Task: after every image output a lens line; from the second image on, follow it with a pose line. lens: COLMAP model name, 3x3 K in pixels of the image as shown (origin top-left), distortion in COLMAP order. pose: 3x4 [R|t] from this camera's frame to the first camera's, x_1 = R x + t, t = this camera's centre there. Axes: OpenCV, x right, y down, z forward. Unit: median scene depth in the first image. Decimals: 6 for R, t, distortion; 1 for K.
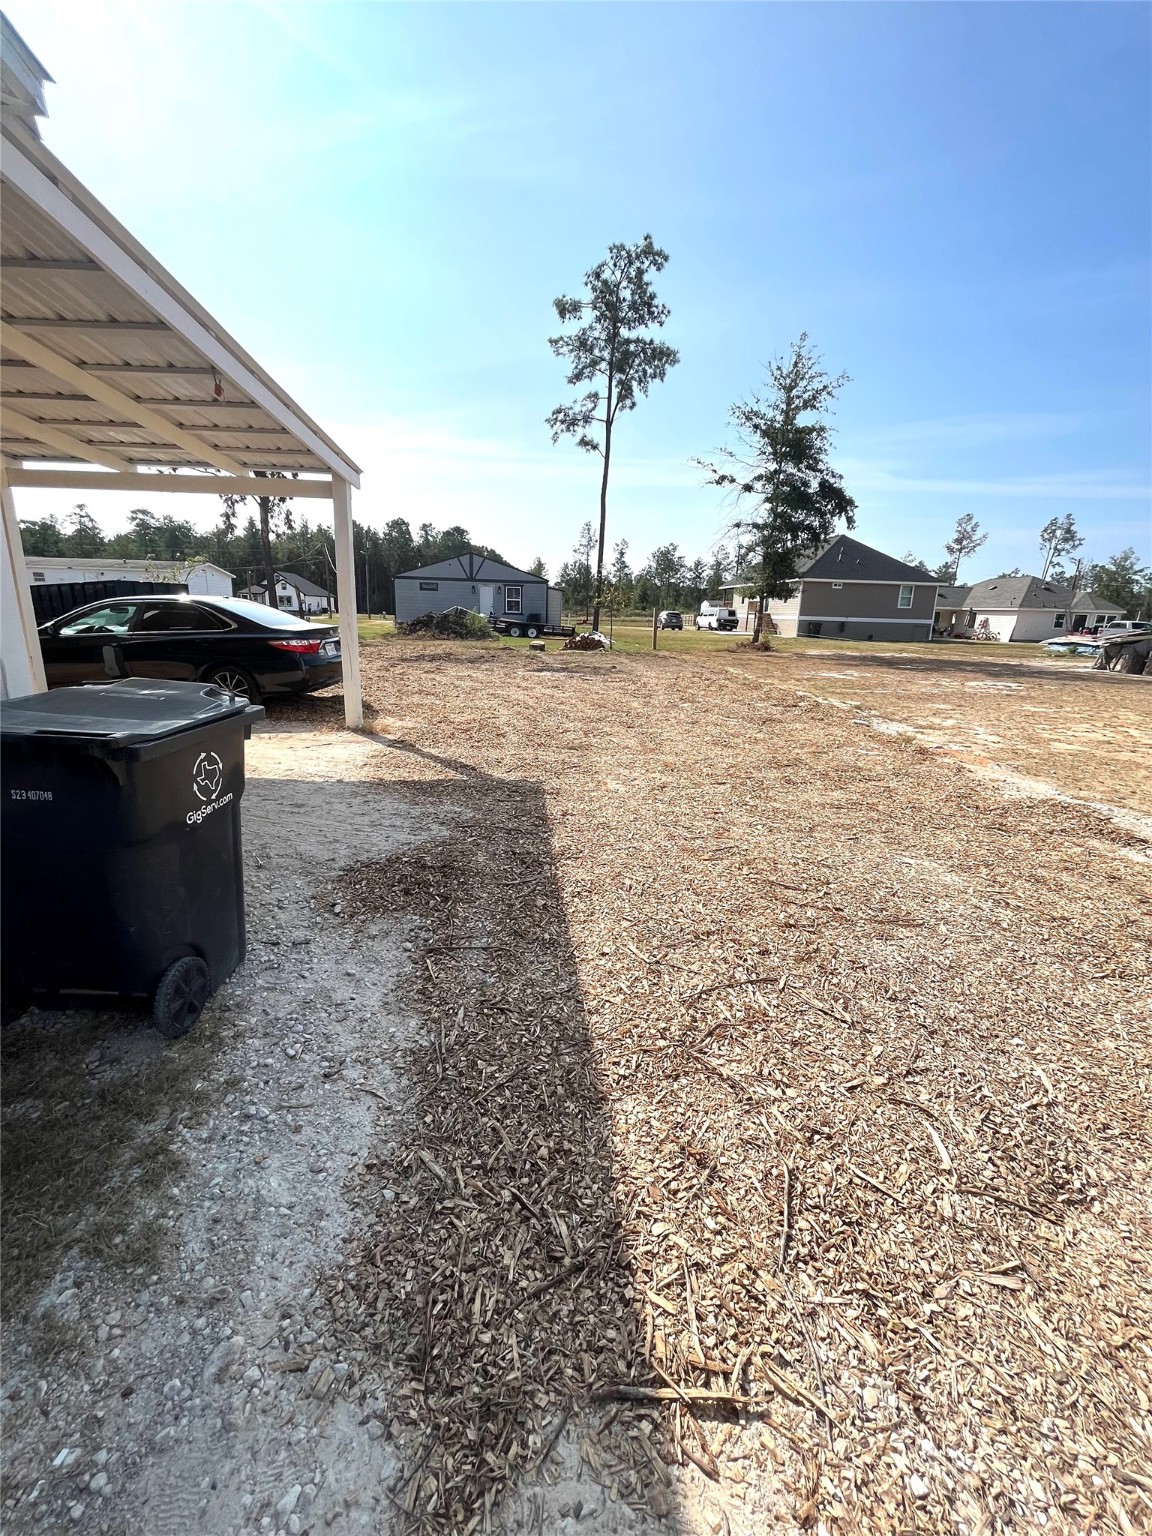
lens RADIAL K [[620.6, 0, 571.3], [0, 620.6, 763.8], [0, 0, 1]] dist [-0.003591, -0.000197]
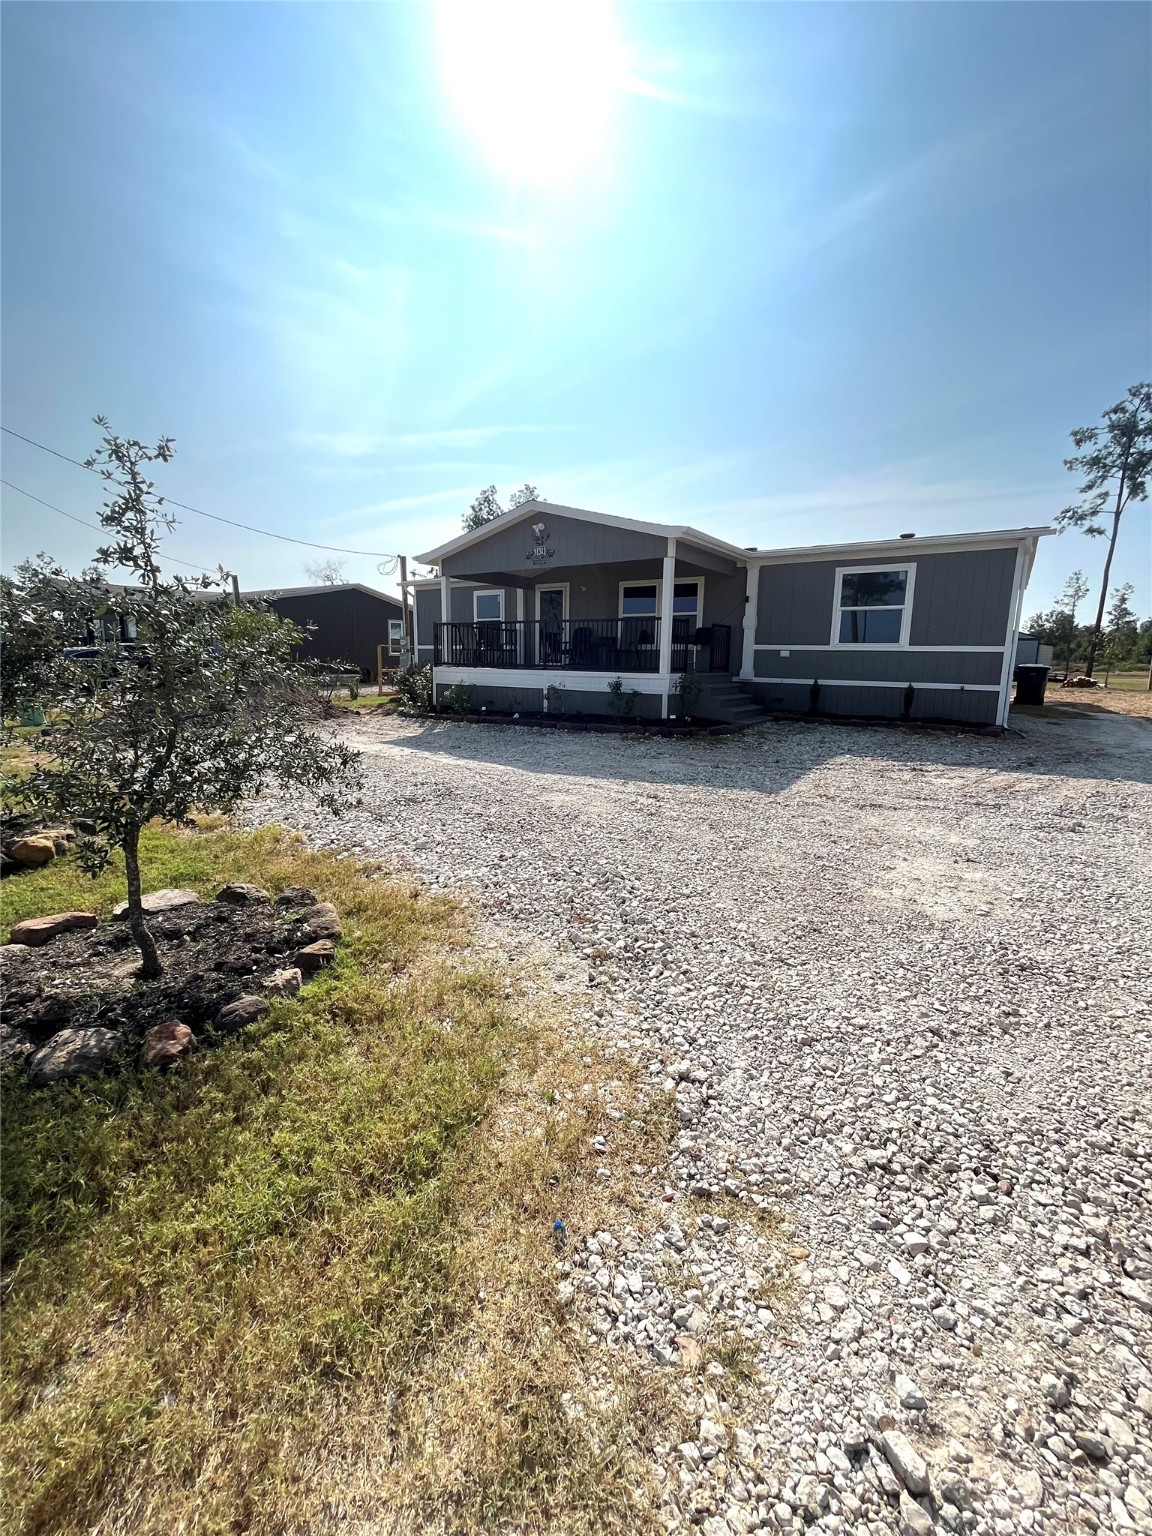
lens RADIAL K [[620.6, 0, 571.3], [0, 620.6, 763.8], [0, 0, 1]] dist [-0.003591, -0.000197]
pose [[0.803482, 0.078354, -0.590150, -0.049556], [-0.132116, 0.990051, -0.048425, 0.156768], [0.580484, 0.116877, 0.805840, -0.588253]]
